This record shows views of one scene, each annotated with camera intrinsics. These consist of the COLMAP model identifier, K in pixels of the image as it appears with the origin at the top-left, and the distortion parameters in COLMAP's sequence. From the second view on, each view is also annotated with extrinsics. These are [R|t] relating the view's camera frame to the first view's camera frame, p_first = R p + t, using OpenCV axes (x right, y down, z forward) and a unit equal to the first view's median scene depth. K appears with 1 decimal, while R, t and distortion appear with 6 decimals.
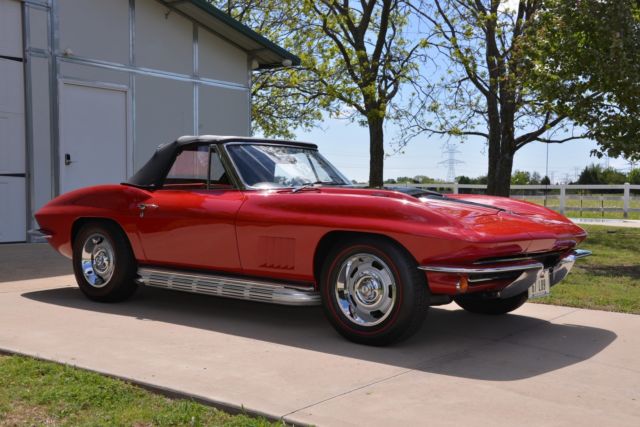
lens RADIAL K [[768.3, 0, 320.0], [0, 768.3, 214.1], [0, 0, 1]] dist [0.085564, 0.000000]
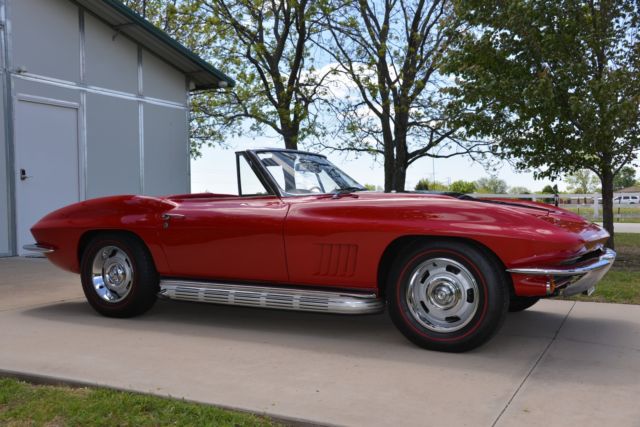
lens RADIAL K [[659.6, 0, 319.7], [0, 659.6, 211.1], [0, 0, 1]] dist [0.019768, 0.000000]
pose [[0.984484, -0.021824, 0.174112, -0.088134], [0.025025, 0.999555, -0.016209, 0.000796], [-0.173681, 0.020314, 0.984592, 0.075767]]
